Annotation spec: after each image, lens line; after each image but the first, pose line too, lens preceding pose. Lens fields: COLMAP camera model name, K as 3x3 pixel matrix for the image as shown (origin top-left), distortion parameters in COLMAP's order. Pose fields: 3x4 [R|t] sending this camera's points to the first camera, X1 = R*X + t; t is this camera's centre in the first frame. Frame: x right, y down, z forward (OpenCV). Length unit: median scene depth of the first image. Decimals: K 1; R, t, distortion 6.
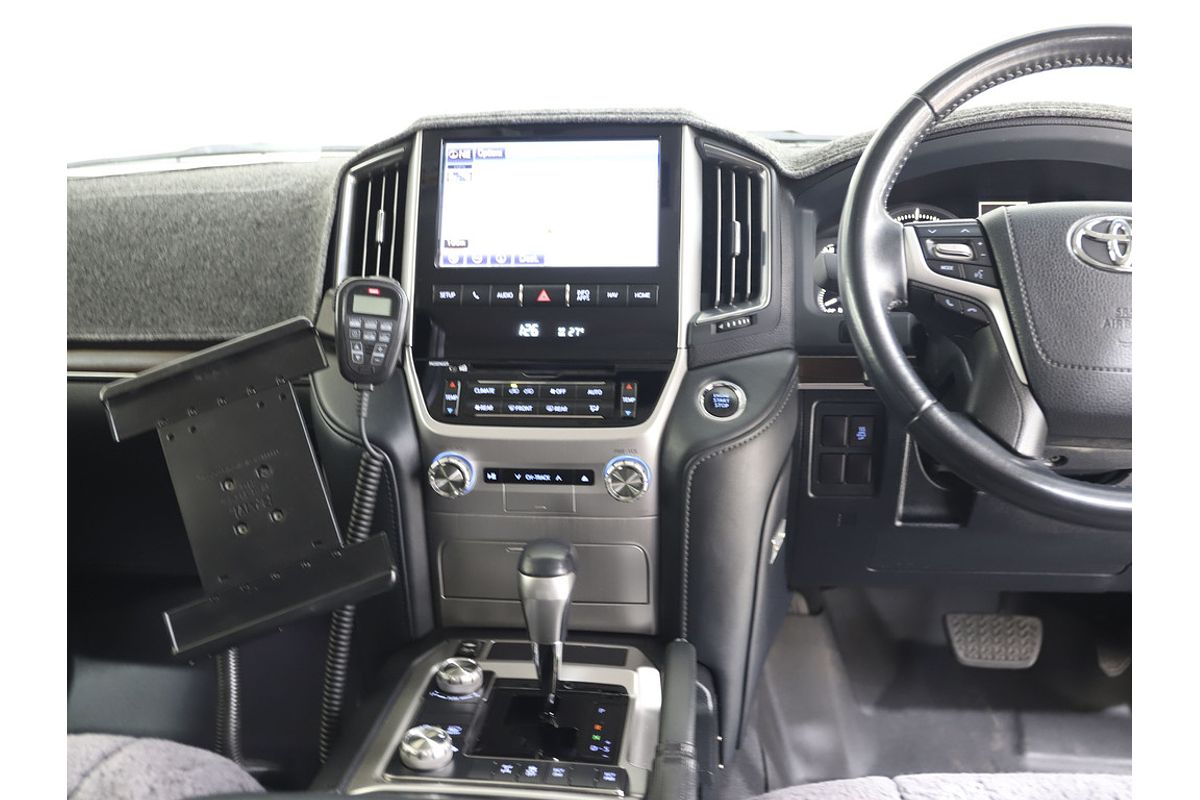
lens RADIAL K [[1173.8, 0, 600.0], [0, 1173.8, 400.0], [0, 0, 1]] dist [-0.000795, 0.005163]
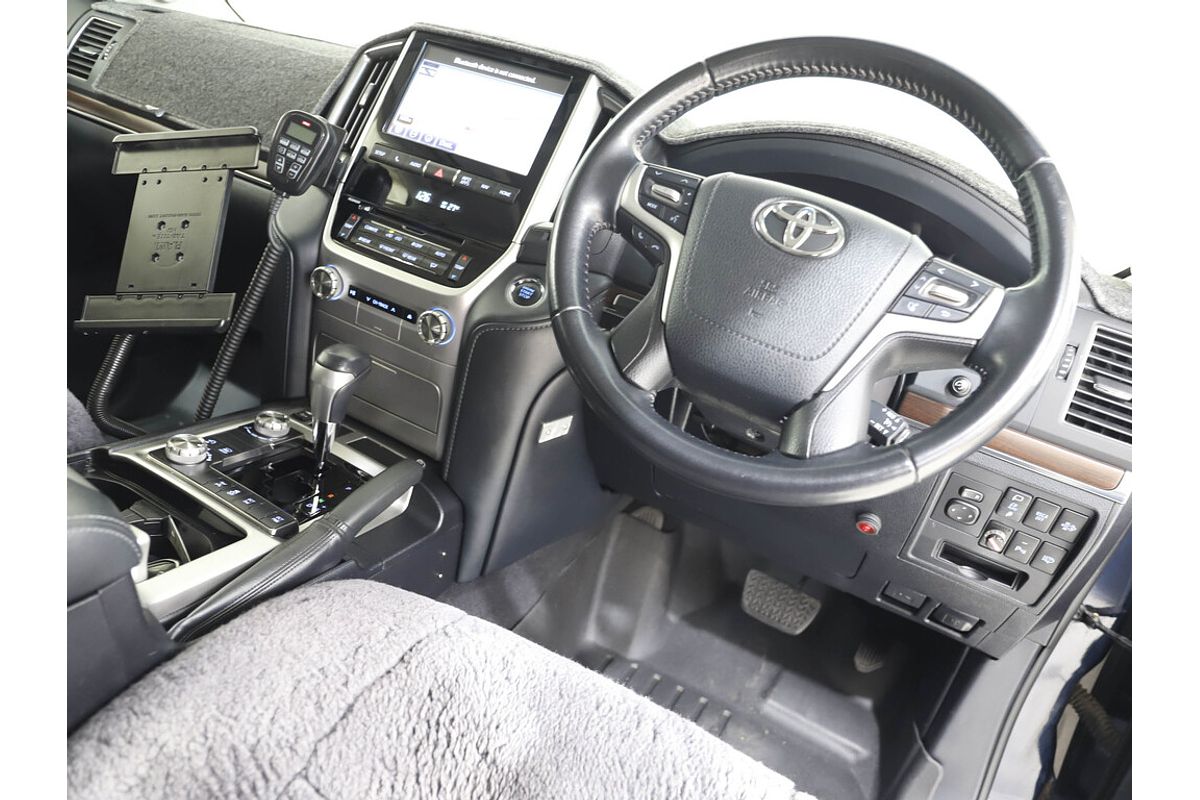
lens RADIAL K [[827.1, 0, 600.0], [0, 827.1, 400.0], [0, 0, 1]] dist [-0.051343, 0.002079]
pose [[0.907002, 0.351549, -0.231865, 0.404036], [-0.343627, 0.936098, 0.075105, 0.014136], [0.243451, 0.011555, 0.969844, 0.192911]]
